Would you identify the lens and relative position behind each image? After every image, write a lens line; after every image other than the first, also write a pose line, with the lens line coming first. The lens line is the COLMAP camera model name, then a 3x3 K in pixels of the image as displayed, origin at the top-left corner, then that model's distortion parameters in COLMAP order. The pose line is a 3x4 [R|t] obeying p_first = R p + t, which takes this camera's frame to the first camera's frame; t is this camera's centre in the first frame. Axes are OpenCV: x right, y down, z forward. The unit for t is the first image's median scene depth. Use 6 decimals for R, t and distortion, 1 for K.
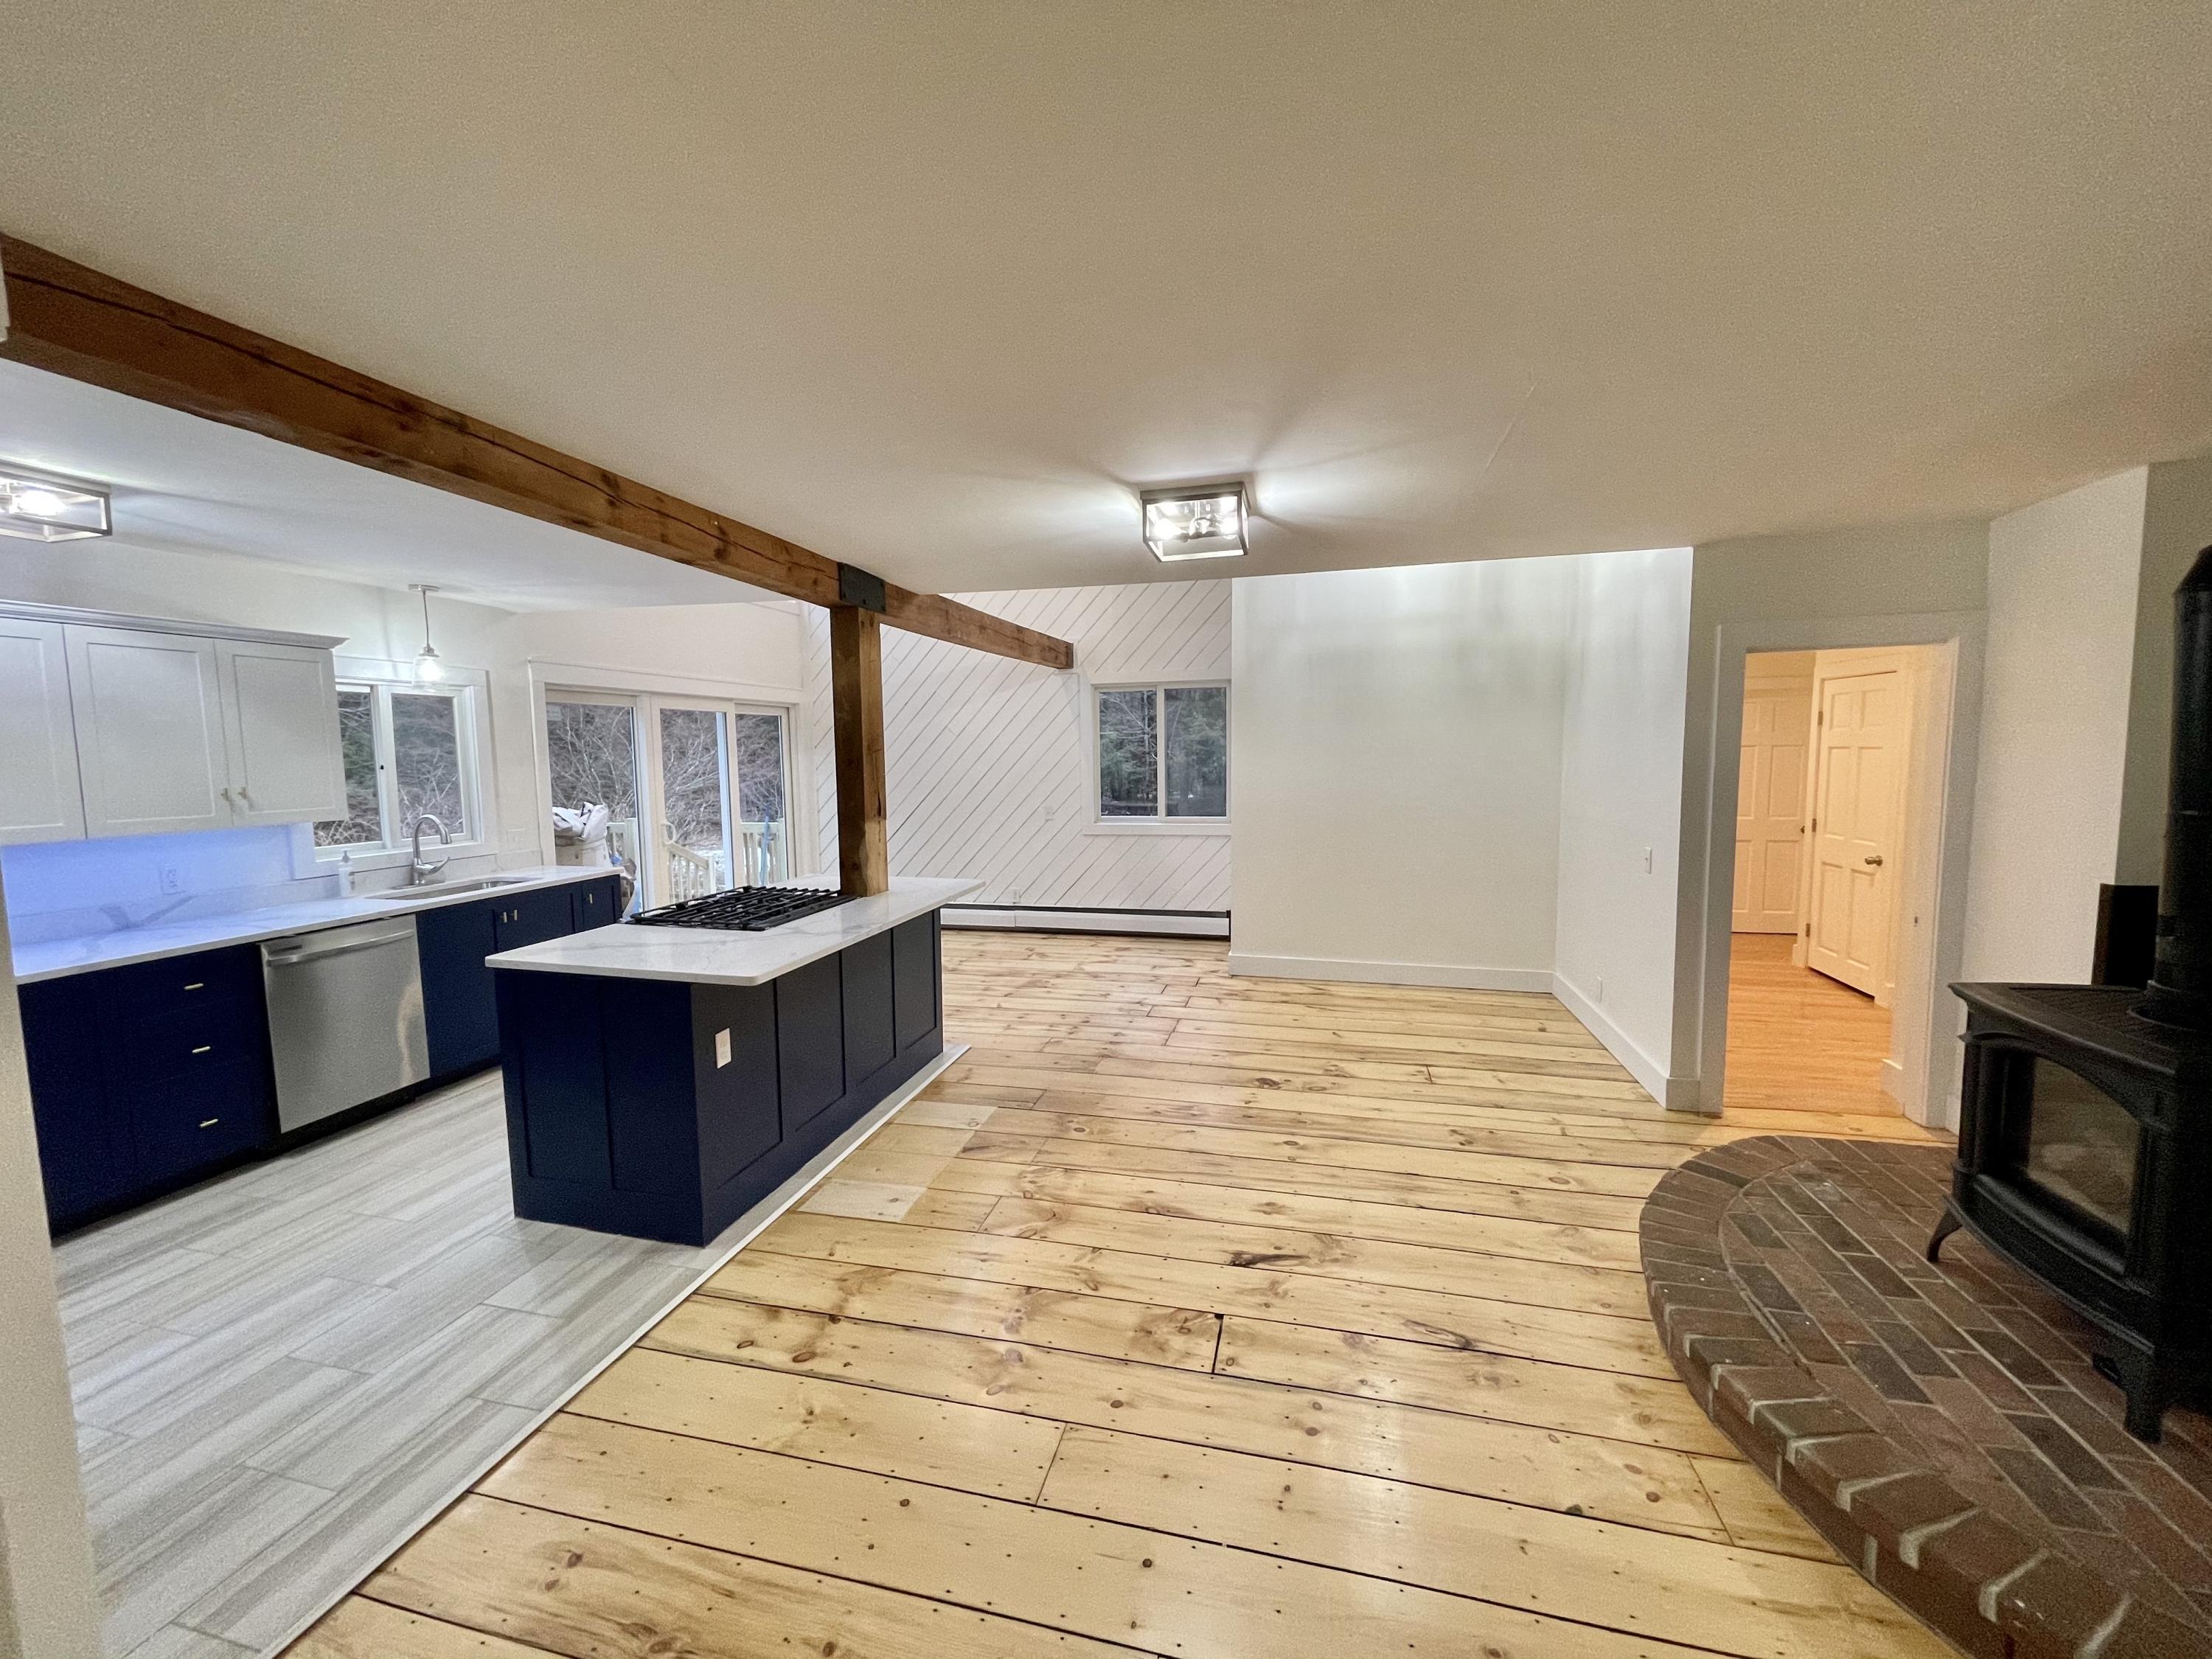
lens RADIAL K [[892.6, 0, 1088.0], [0, 892.6, 828.7], [0, 0, 1]] dist [0.002770, 0.000070]
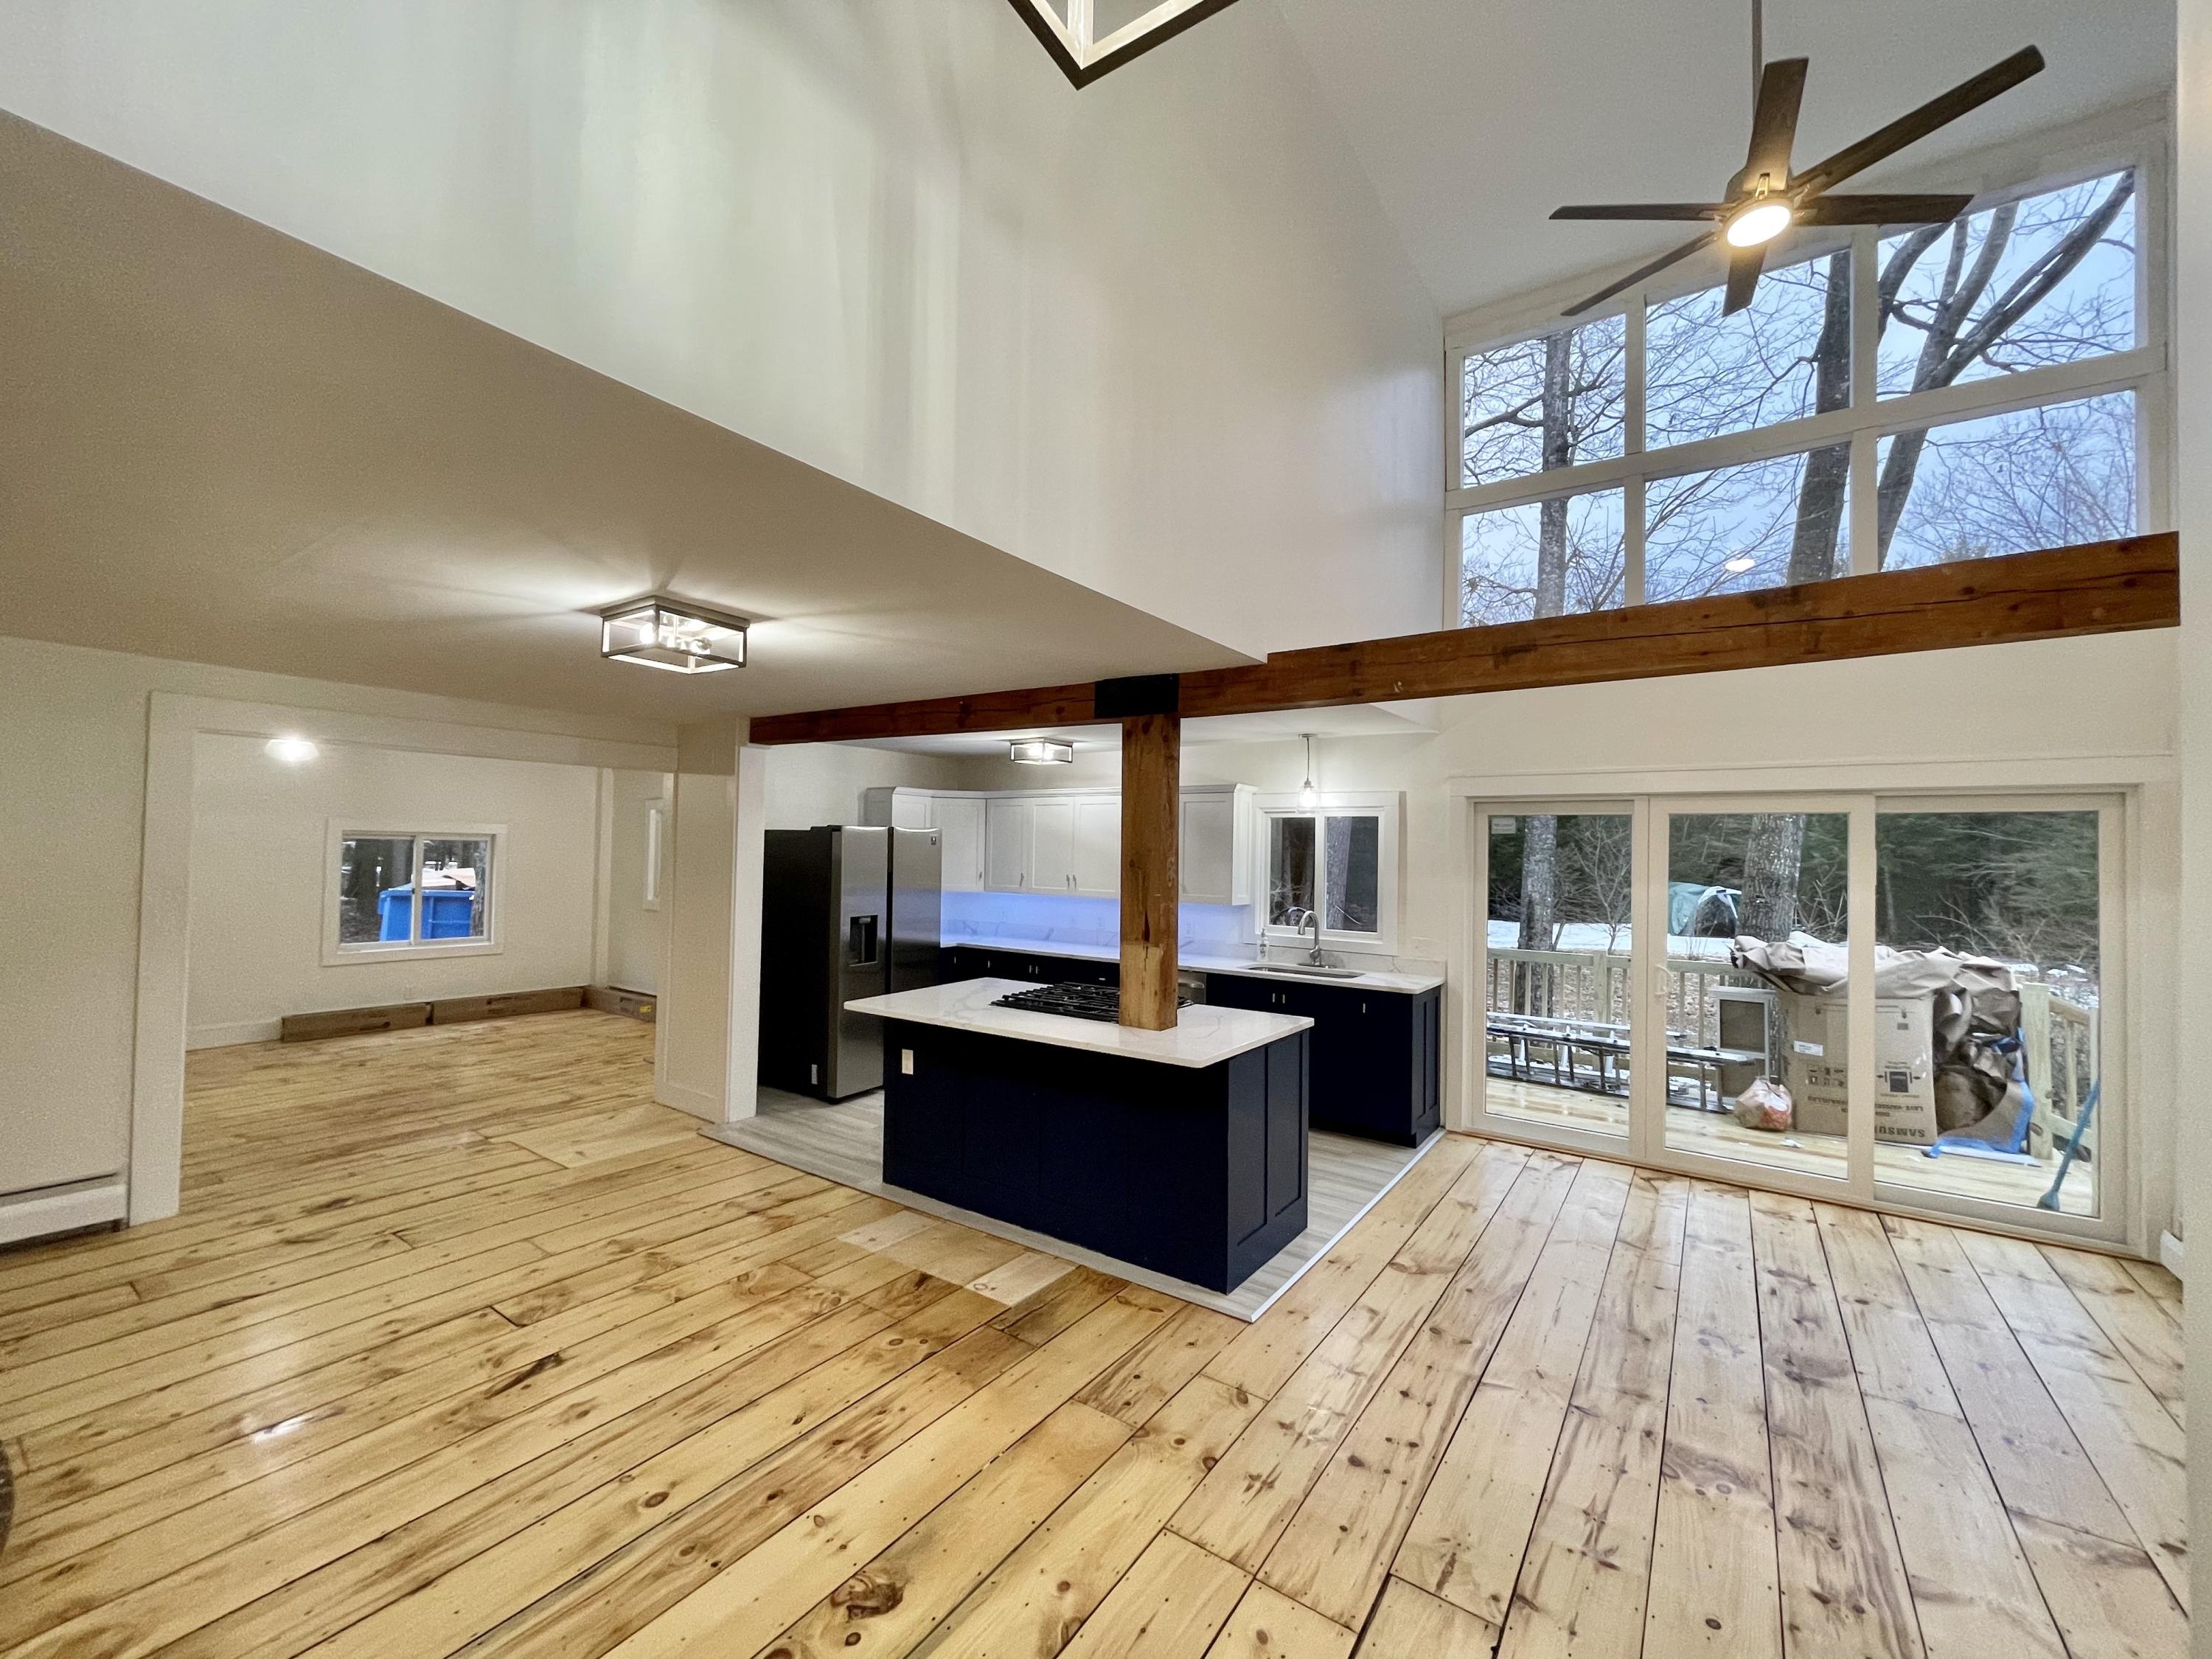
lens RADIAL K [[892.6, 0, 1088.0], [0, 892.6, 828.7], [0, 0, 1]] dist [0.002770, 0.000070]
pose [[-0.358337, -0.016892, -0.933440, 0.602646], [-0.096689, 0.995131, 0.019109, -0.134813], [0.928572, 0.097101, -0.358225, 1.232883]]
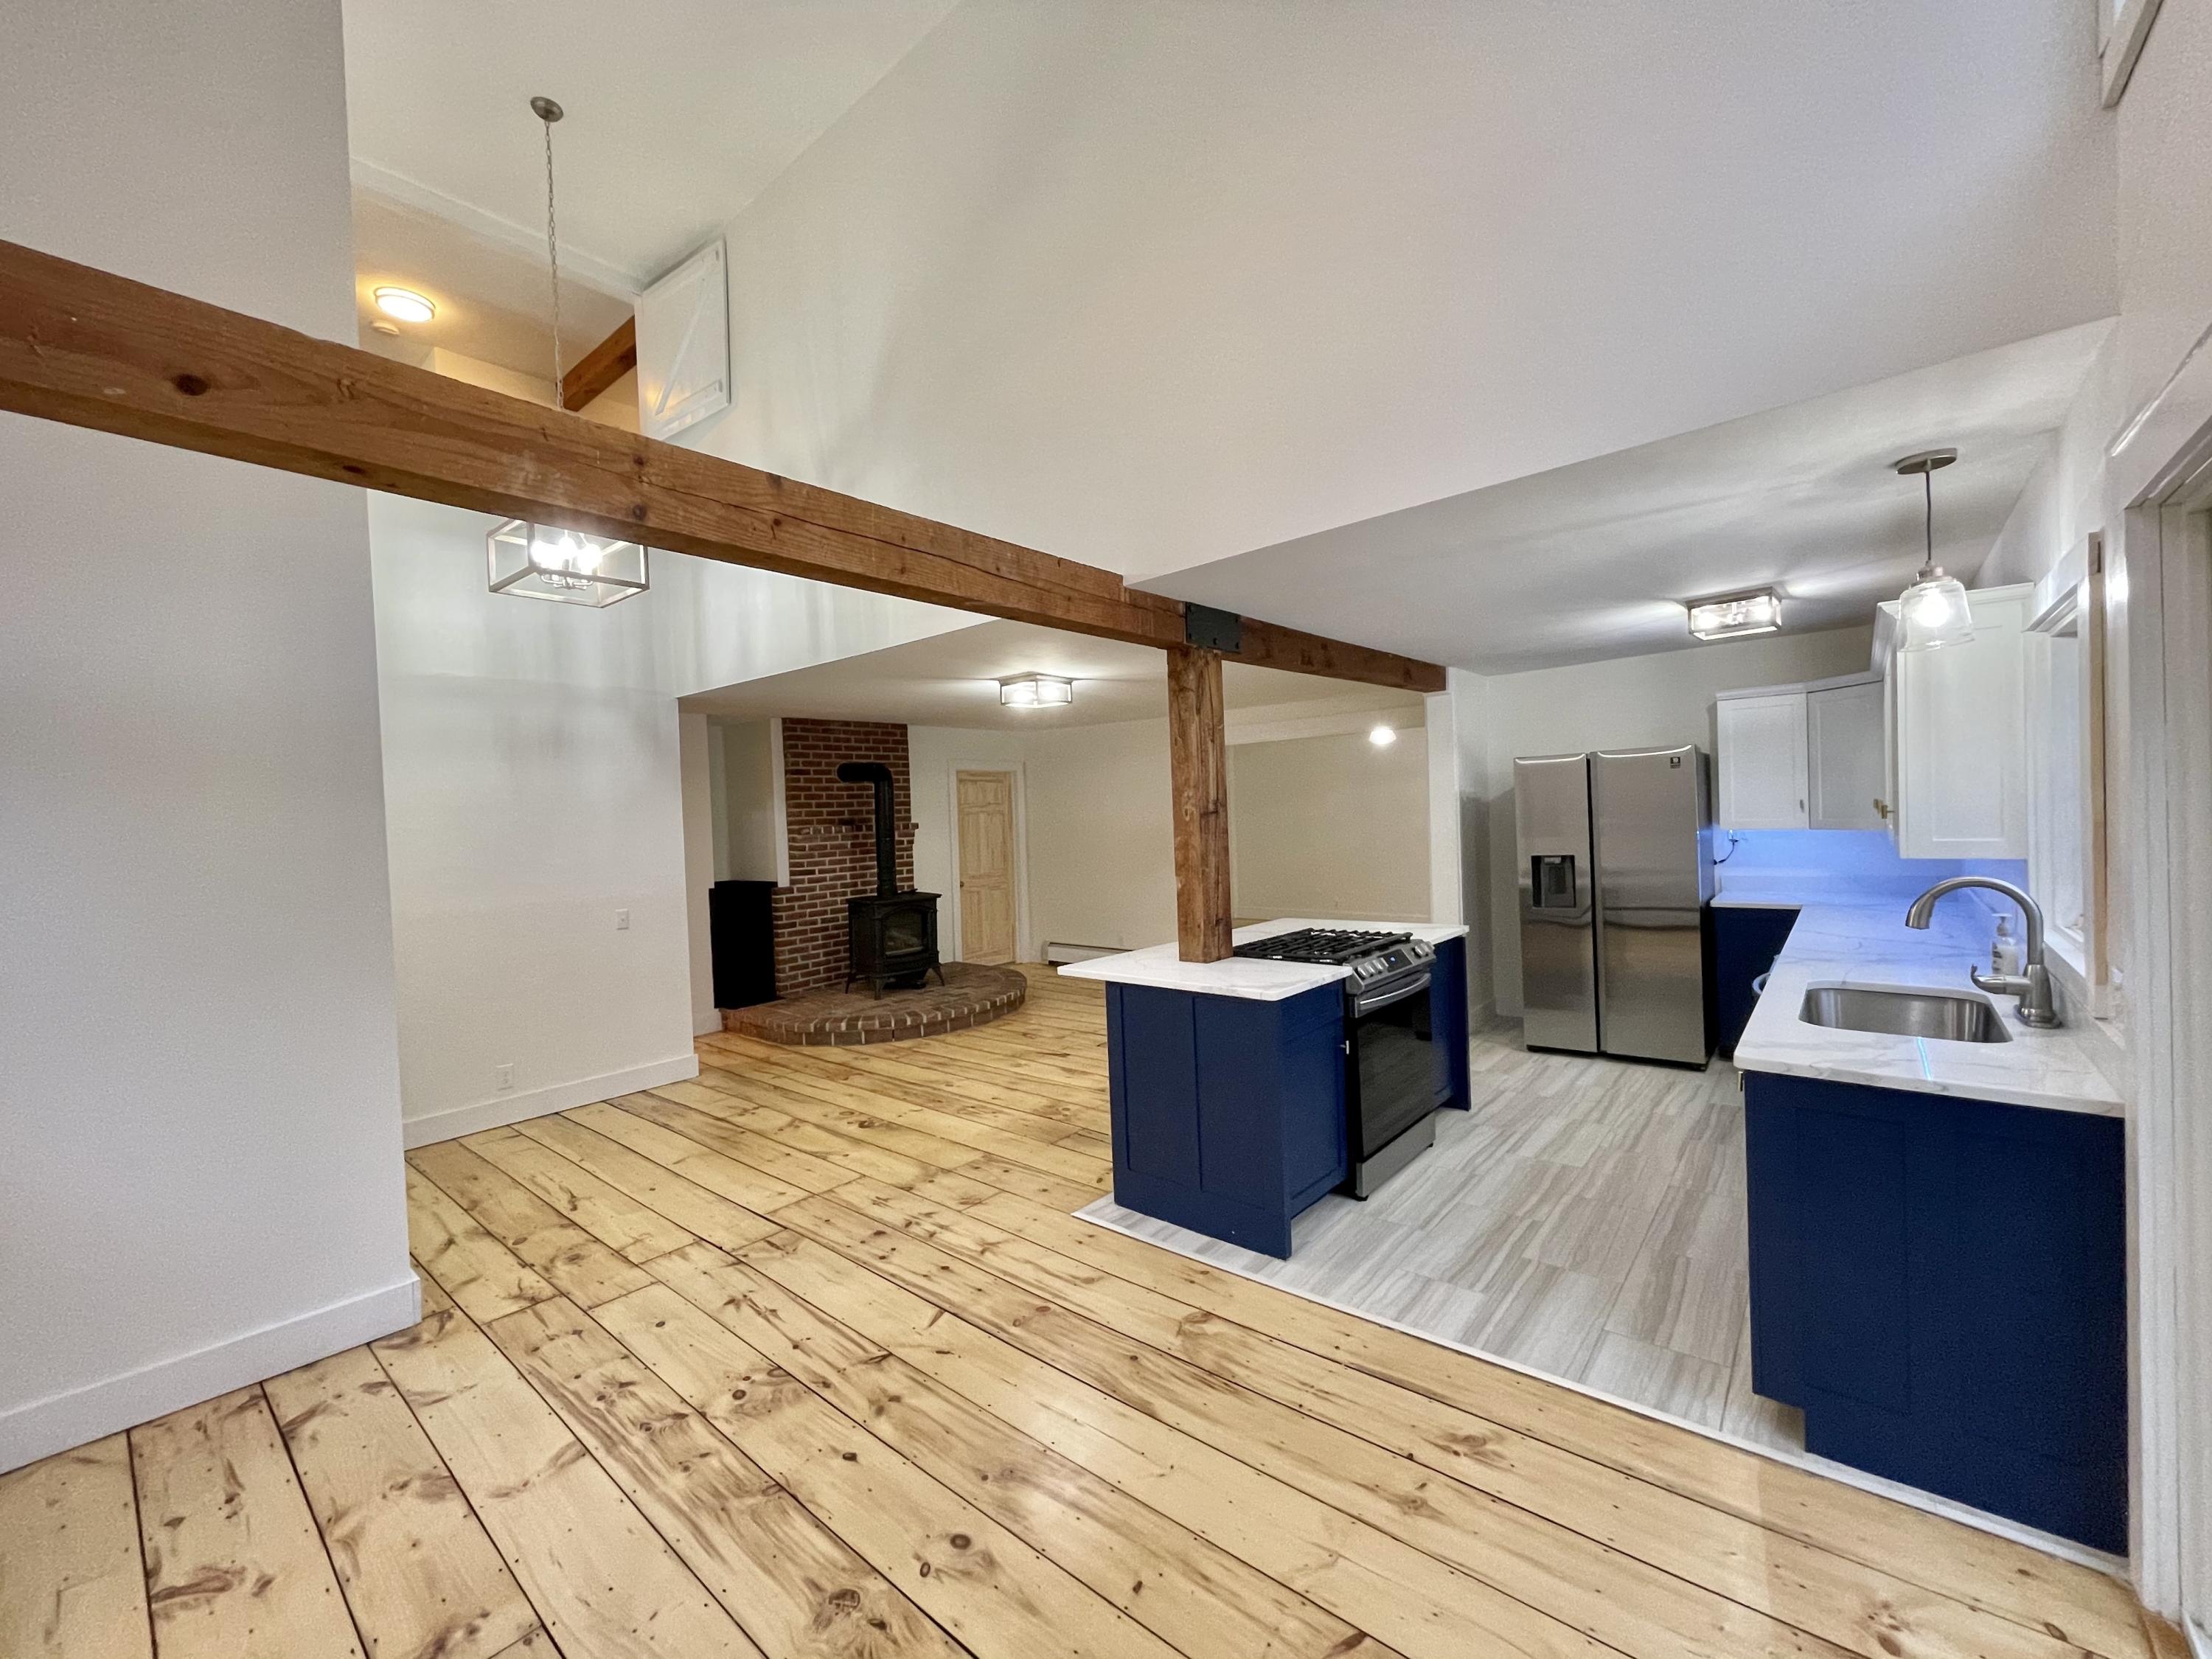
lens RADIAL K [[892.6, 0, 1088.0], [0, 892.6, 828.7], [0, 0, 1]] dist [0.002770, 0.000070]
pose [[-0.894992, 0.041865, 0.444113, -0.540237], [0.091682, 0.991595, 0.091287, -0.148048], [-0.436559, 0.122419, -0.891308, 1.812258]]
